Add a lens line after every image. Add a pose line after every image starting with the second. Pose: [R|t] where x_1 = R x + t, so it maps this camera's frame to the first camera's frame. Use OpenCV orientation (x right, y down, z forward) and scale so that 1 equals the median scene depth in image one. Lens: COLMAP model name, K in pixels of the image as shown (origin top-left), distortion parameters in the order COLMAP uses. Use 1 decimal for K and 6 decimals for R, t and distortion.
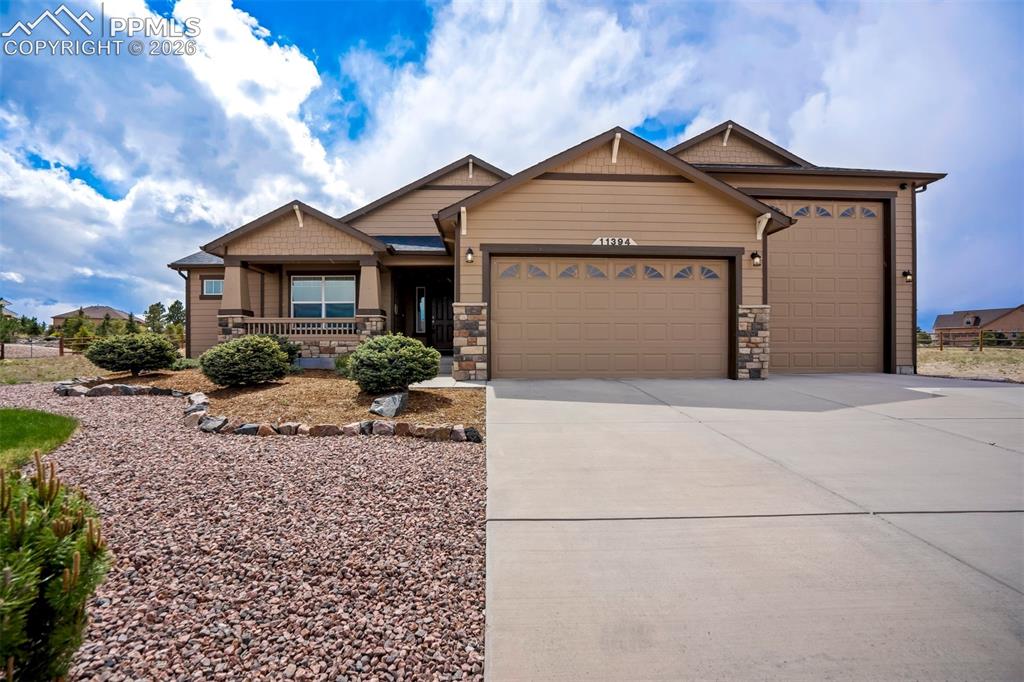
lens RADIAL K [[482.4, 0, 511.0], [0, 482.4, 345.5], [0, 0, 1]] dist [-0.030074, 0.006523]
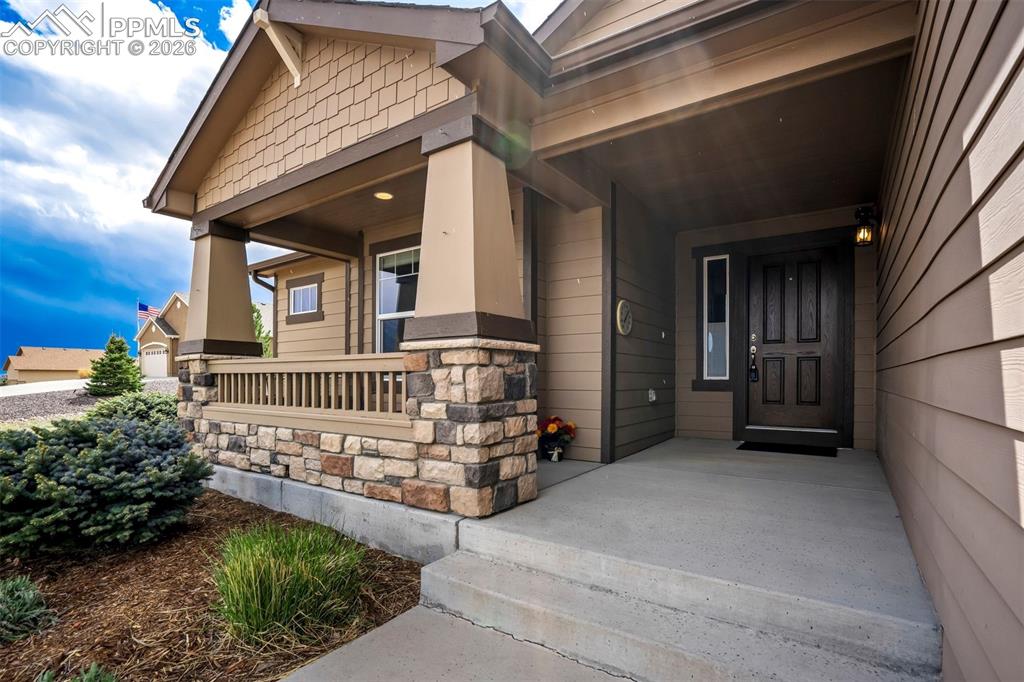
lens RADIAL K [[482.4, 0, 505.4], [0, 482.4, 374.2], [0, 0, 1]] dist [-0.030074, 0.006523]
pose [[0.786576, 0.001032, -0.617493, -0.117441], [0.006475, 0.999930, 0.009920, -0.047962], [0.617459, -0.011801, 0.786514, 0.825919]]
